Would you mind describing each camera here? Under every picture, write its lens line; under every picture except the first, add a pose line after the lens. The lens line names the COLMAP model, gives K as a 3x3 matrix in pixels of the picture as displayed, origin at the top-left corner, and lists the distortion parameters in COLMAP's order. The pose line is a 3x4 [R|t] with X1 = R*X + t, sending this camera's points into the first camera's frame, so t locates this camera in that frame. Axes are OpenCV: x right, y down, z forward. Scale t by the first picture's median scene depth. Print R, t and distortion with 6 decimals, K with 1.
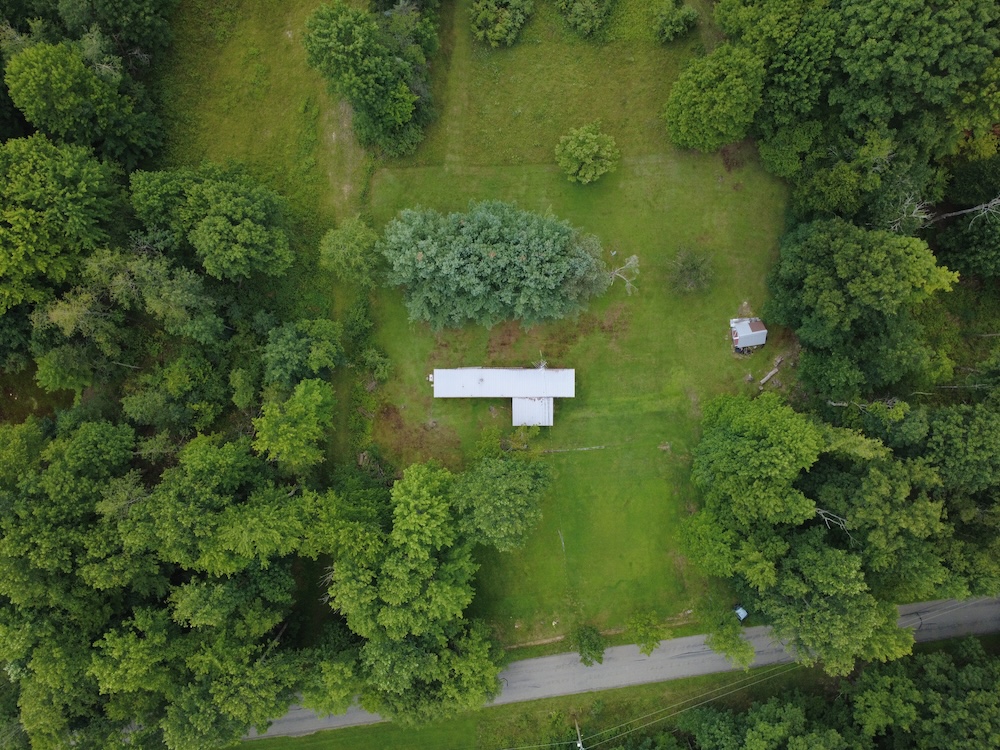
lens RADIAL K [[729.2, 0, 500.0], [0, 729.2, 375.0], [0, 0, 1]] dist [-0.007207, 0.004116]
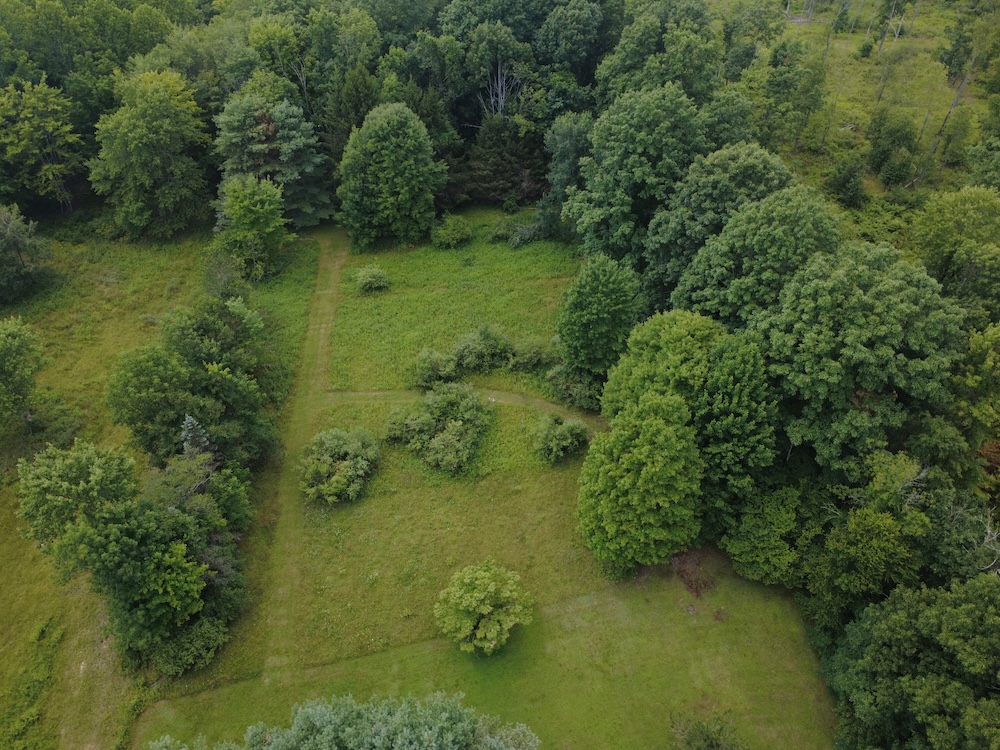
lens RADIAL K [[729.2, 0, 500.0], [0, 729.2, 375.0], [0, 0, 1]] dist [-0.007207, 0.004116]
pose [[0.977497, -0.145337, 0.152893, 0.063391], [0.210946, 0.670097, -0.711668, 0.022909], [0.000979, 0.727906, 0.685676, 0.396686]]
